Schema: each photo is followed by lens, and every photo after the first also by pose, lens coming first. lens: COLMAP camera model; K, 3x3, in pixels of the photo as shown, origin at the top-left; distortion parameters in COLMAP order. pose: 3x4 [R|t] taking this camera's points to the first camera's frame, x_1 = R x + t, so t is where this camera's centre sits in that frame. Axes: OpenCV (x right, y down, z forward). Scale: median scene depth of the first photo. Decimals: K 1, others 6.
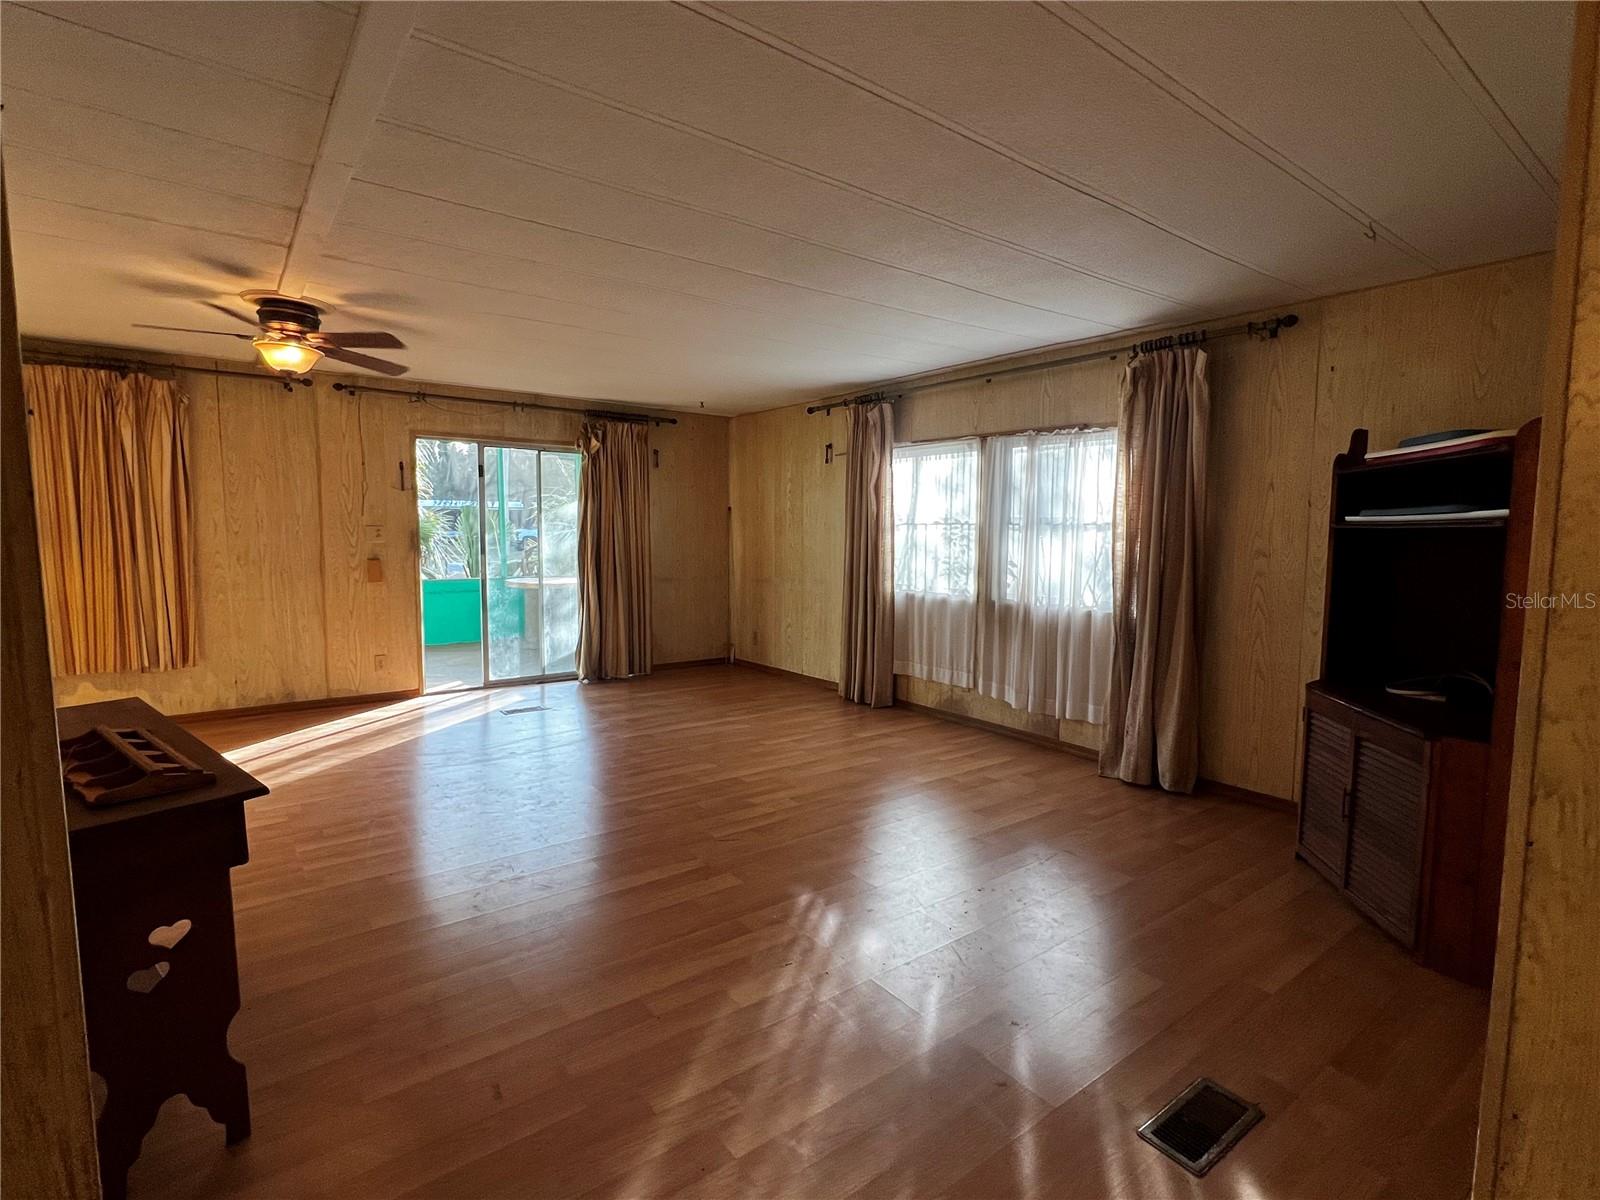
lens RADIAL K [[774.3, 0, 800.0], [0, 774.3, 600.0], [0, 0, 1]] dist [-0.000537, 0.001286]
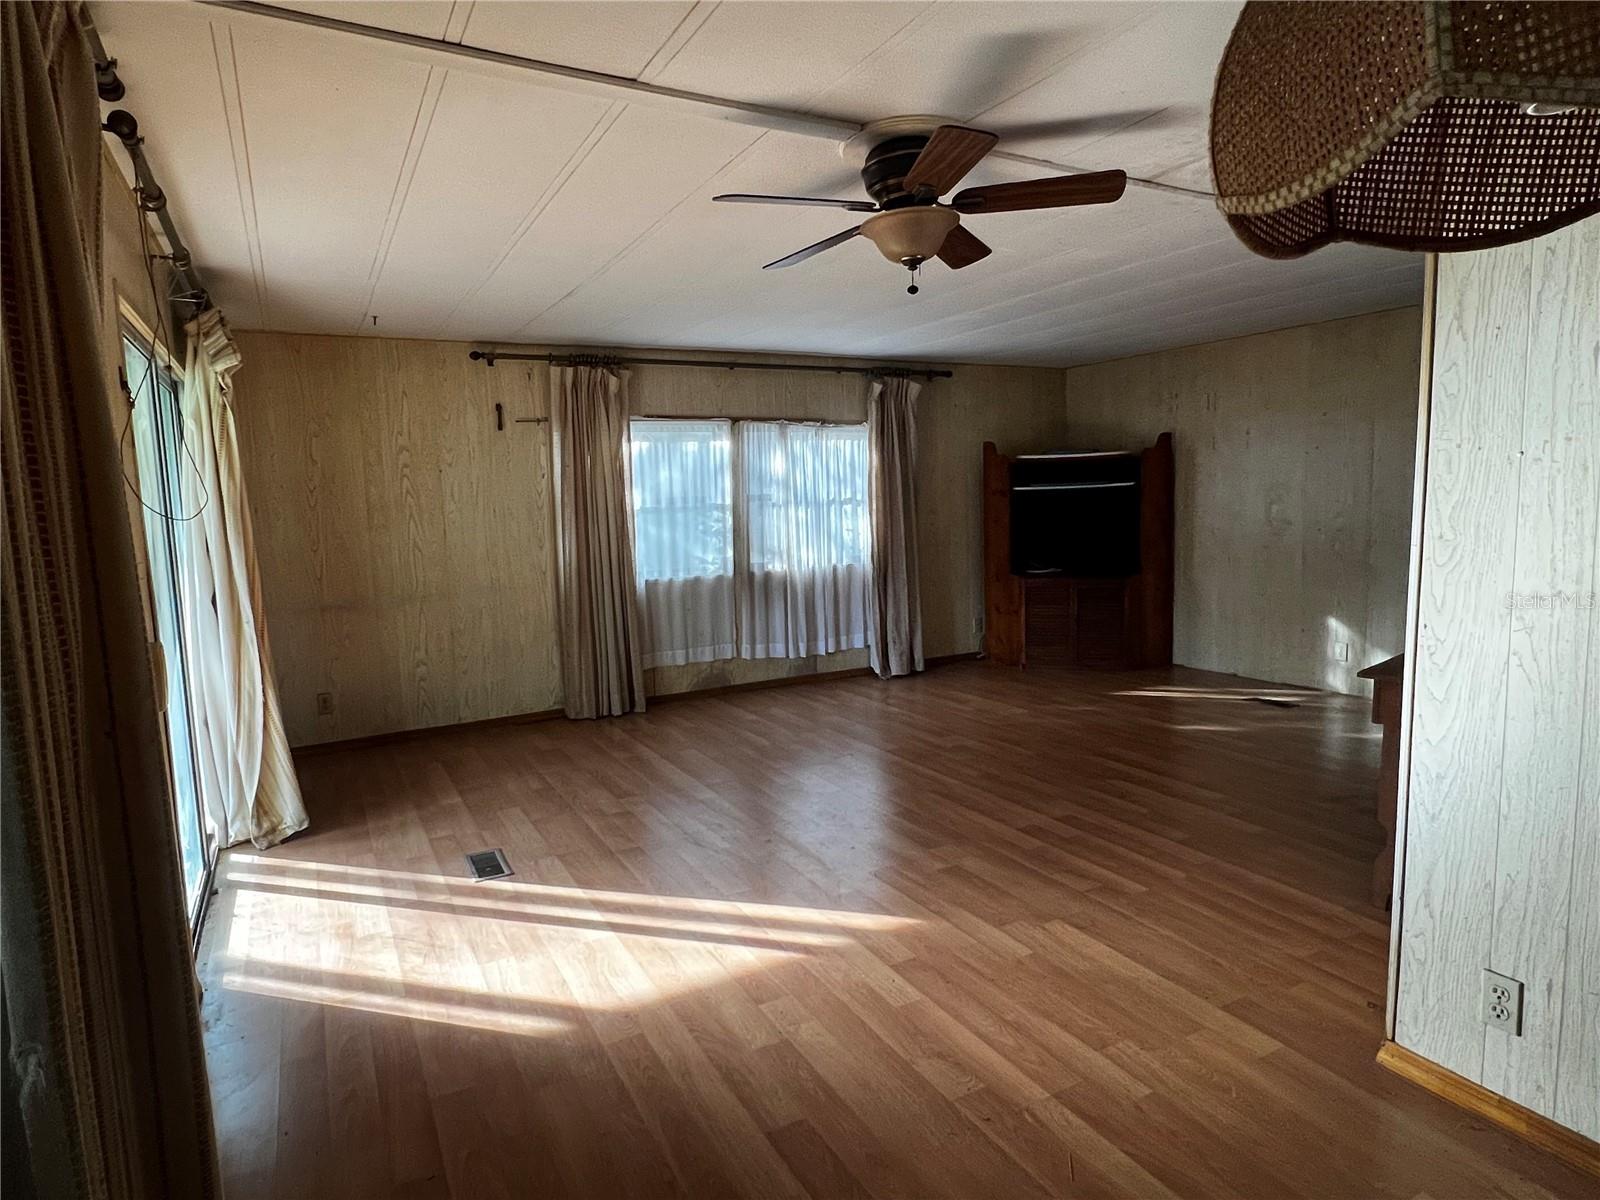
lens RADIAL K [[916.9, 0, 800.0], [0, 916.9, 600.0], [0, 0, 1]] dist [0.000058, 0.000060]
pose [[0.152155, -0.123010, 0.980672, -1.011342], [0.128354, 0.986281, 0.103799, -0.083967], [-0.979987, 0.110080, 0.165857, 0.719017]]
